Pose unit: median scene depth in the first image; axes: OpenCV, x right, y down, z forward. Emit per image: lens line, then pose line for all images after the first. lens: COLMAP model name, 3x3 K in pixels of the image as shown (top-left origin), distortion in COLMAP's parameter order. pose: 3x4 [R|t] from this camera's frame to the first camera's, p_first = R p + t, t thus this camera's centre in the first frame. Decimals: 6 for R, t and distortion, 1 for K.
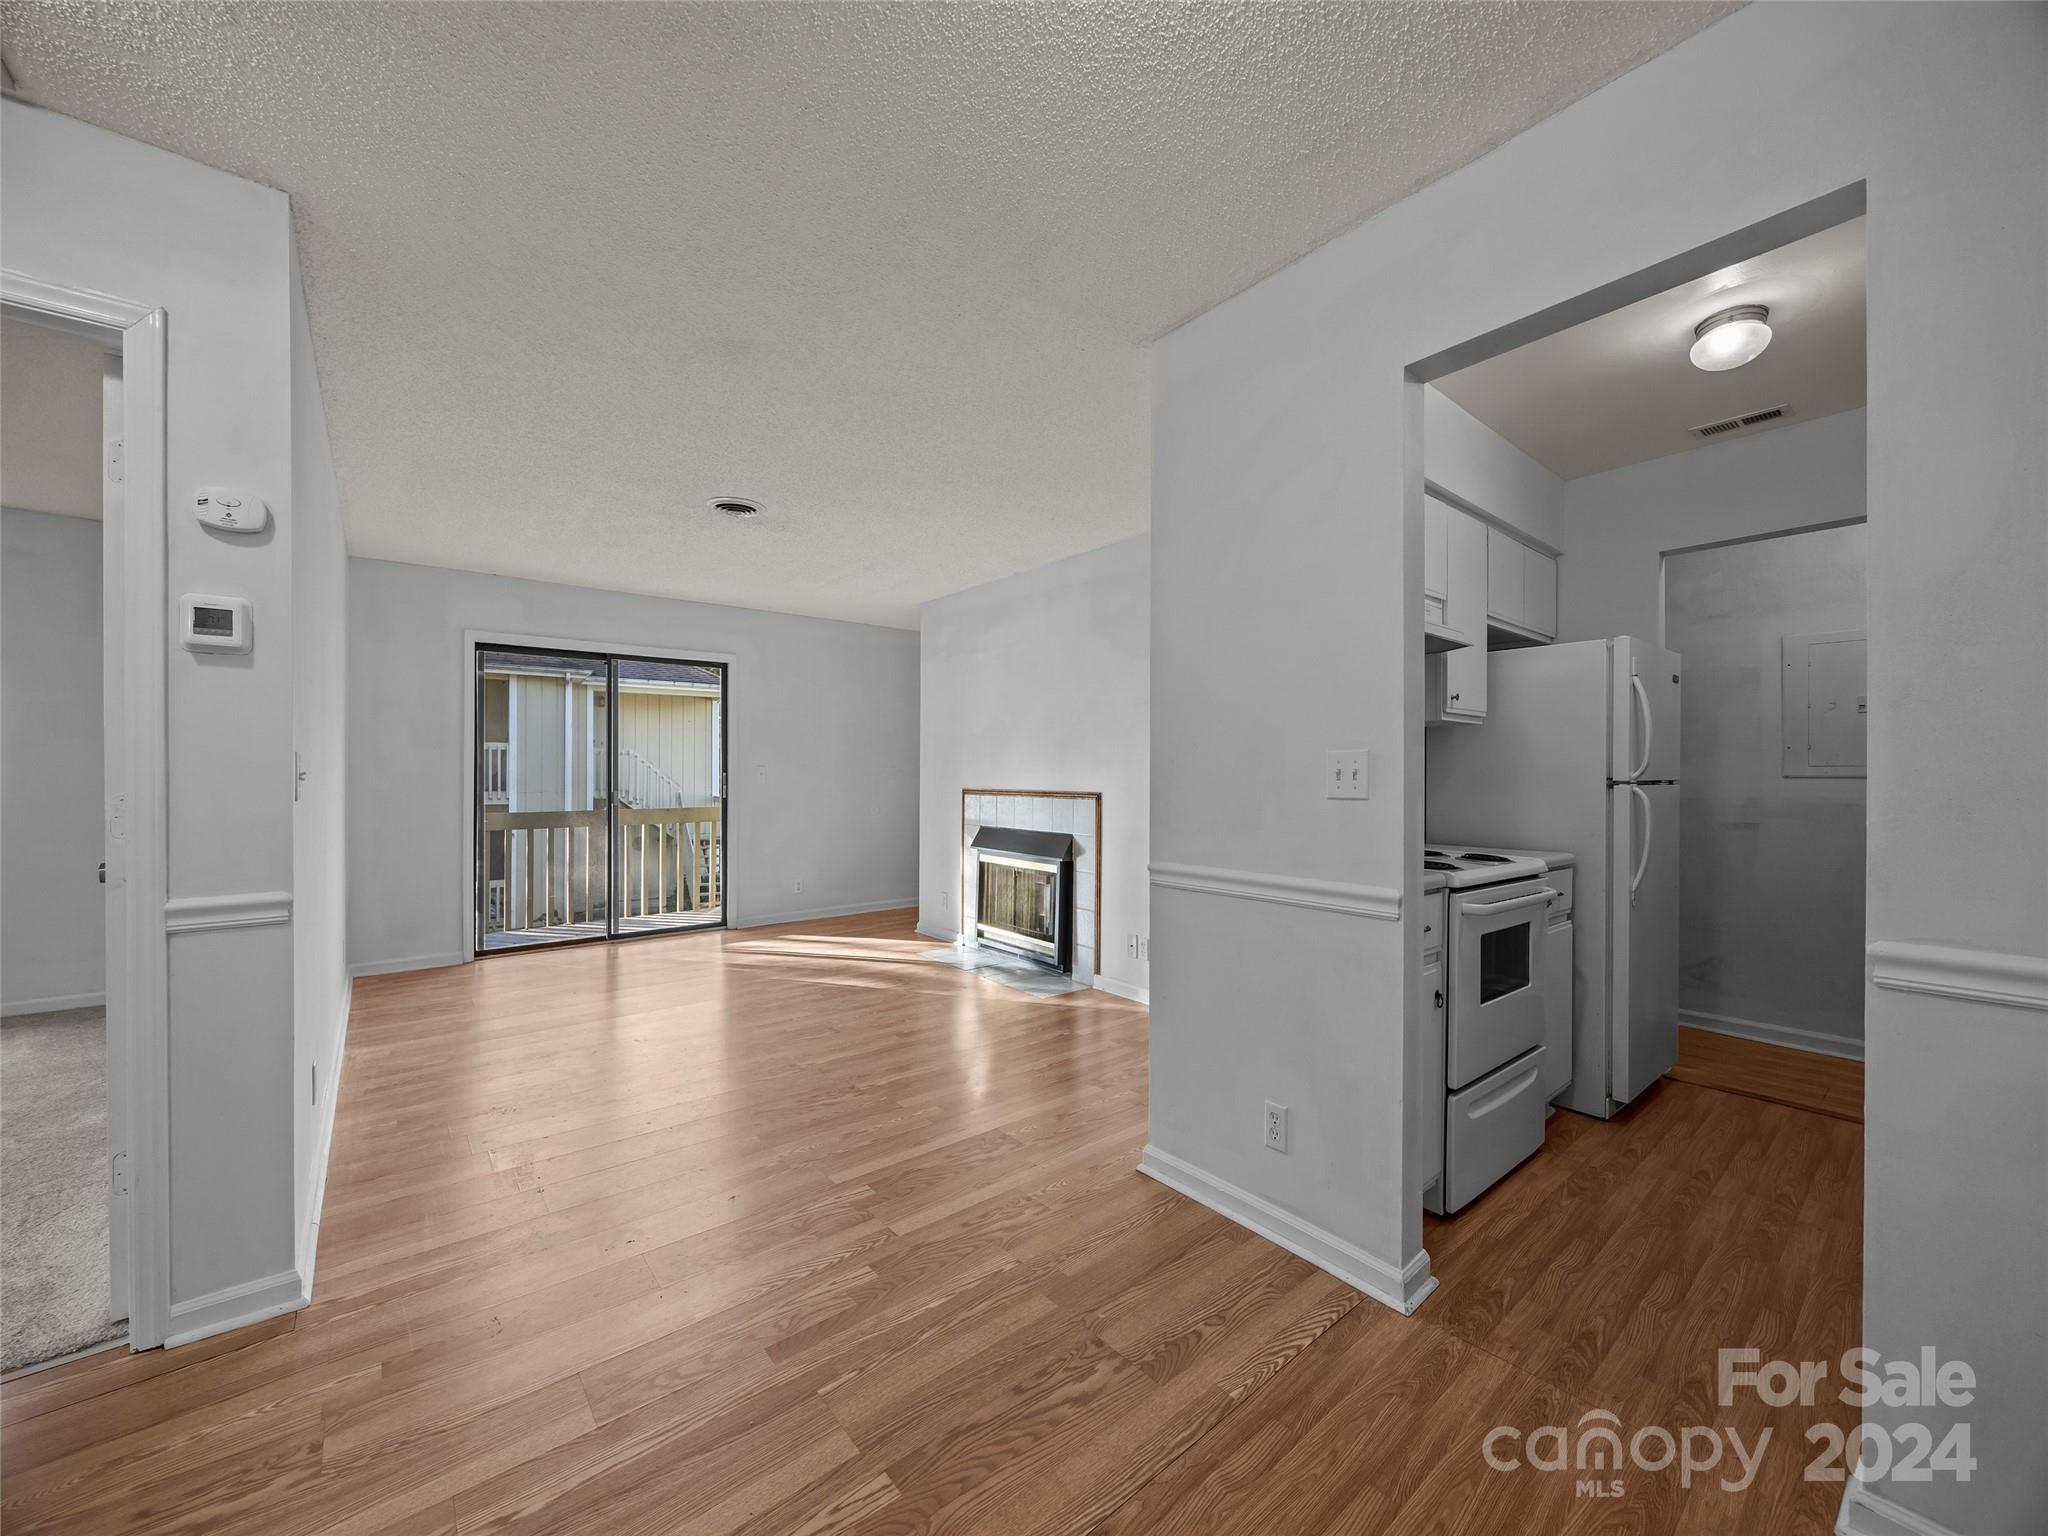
lens RADIAL K [[784.4, 0, 1024.9], [0, 784.4, 772.9], [0, 0, 1]] dist [-0.001481, -0.000248]
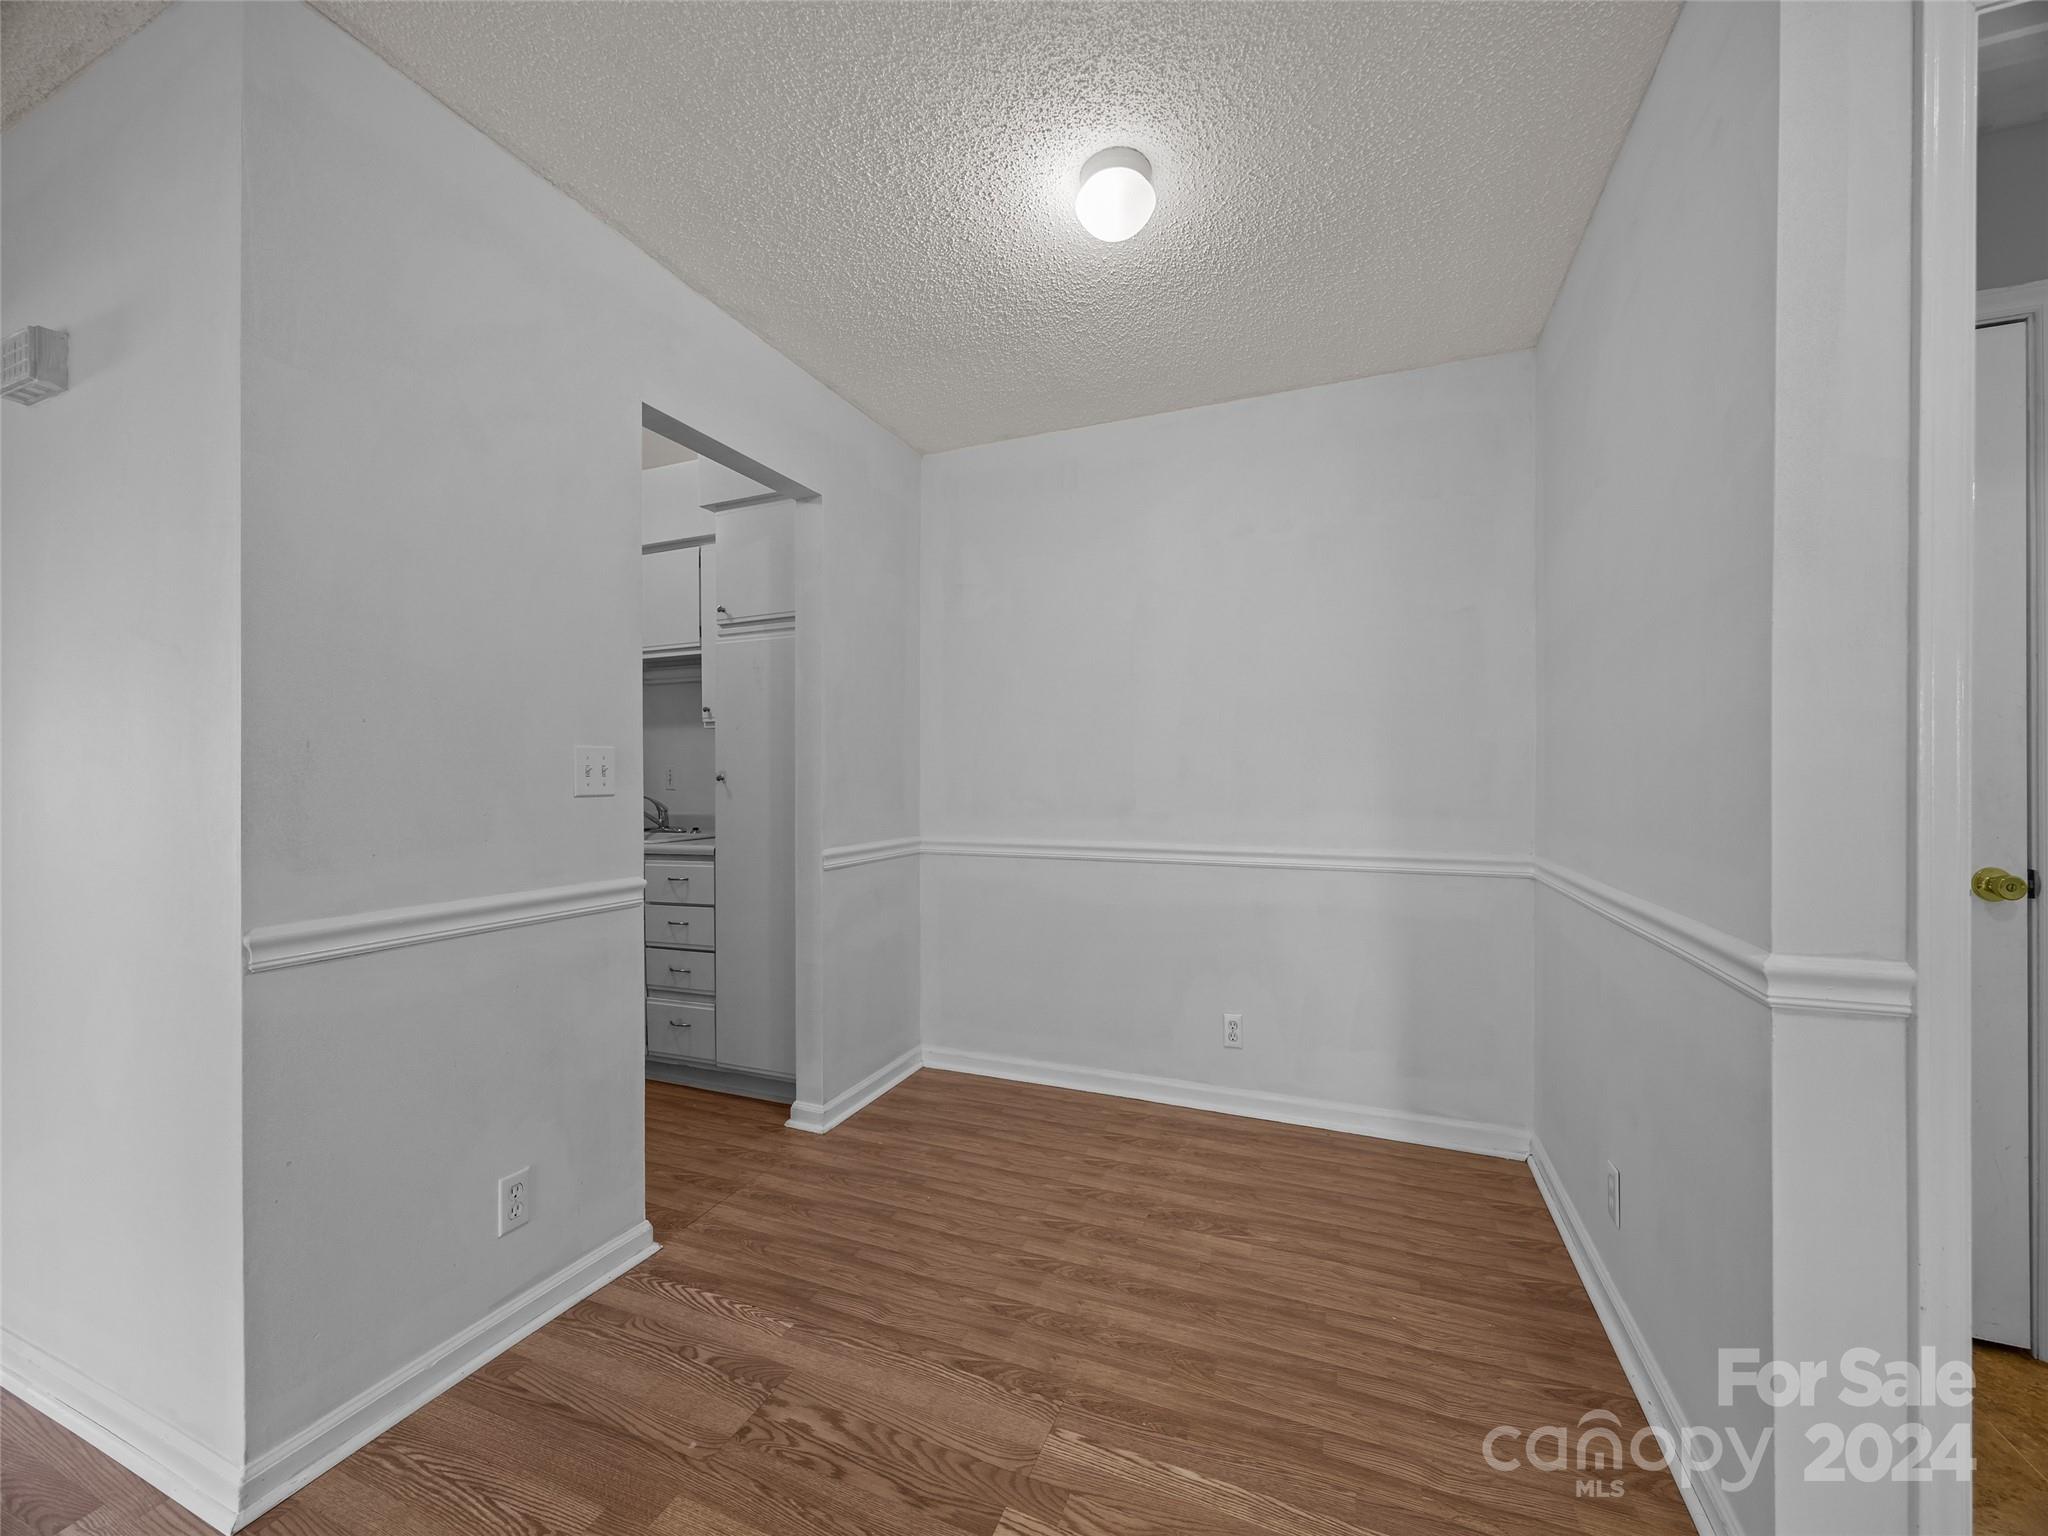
lens RADIAL K [[784.4, 0, 1032.9], [0, 784.4, 778.5], [0, 0, 1]] dist [-0.001481, -0.000248]
pose [[-0.475685, -0.001827, 0.879614, -0.757415], [0.003910, 0.999984, 0.004191, 0.010425], [-0.879607, 0.005433, -0.475670, 1.053828]]
